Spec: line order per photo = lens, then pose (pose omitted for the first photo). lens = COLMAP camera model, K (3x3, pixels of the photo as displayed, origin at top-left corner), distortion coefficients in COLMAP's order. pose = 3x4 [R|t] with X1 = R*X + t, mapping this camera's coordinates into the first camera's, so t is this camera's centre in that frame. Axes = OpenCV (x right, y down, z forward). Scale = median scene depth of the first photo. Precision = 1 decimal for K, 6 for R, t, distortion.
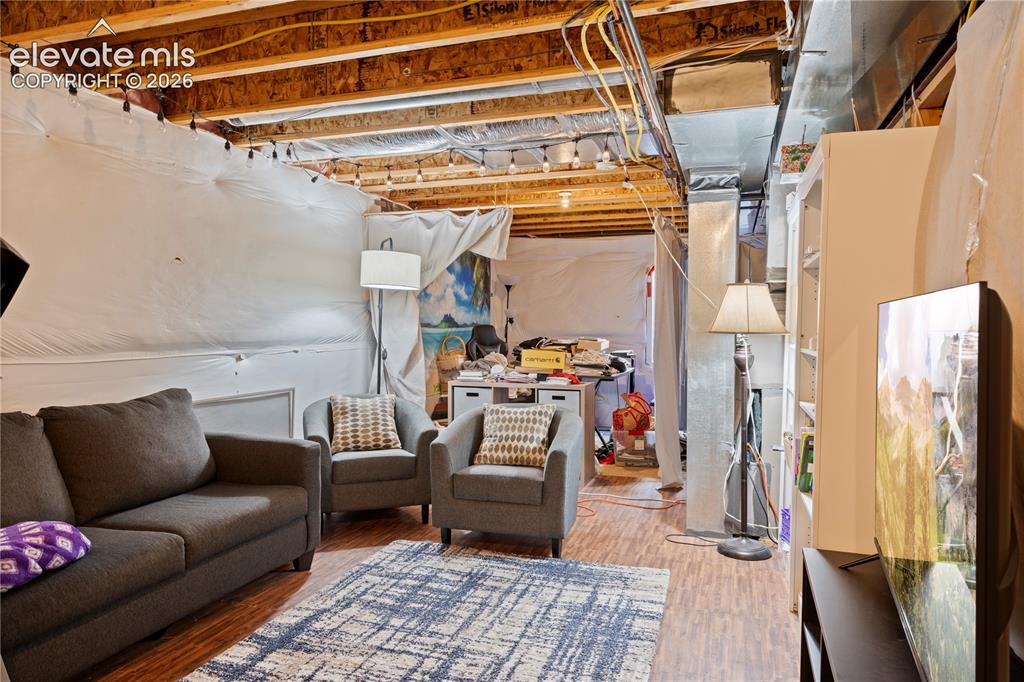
lens RADIAL K [[667.1, 0, 512.0], [0, 667.1, 341.0], [0, 0, 1]] dist [0.004155, -0.000538]
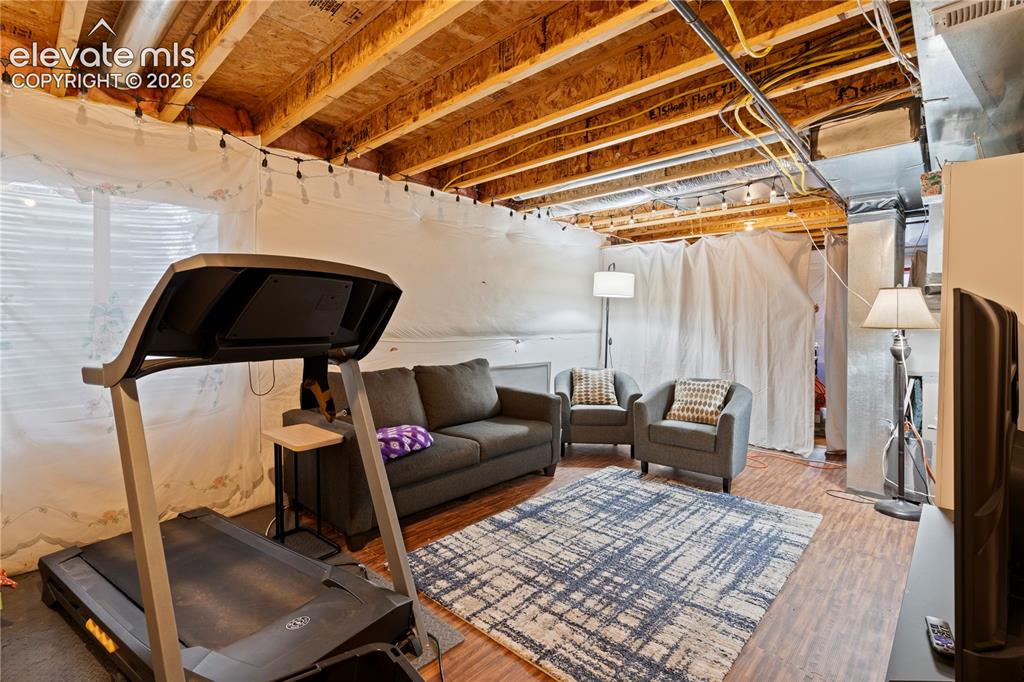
lens RADIAL K [[473.9, 0, 513.5], [0, 473.9, 314.7], [0, 0, 1]] dist [-0.000578, 0.000207]
pose [[0.910786, -0.004794, -0.412851, 0.073518], [-0.011553, 0.999245, -0.037091, 0.003301], [0.412718, 0.038551, 0.910043, -0.071892]]
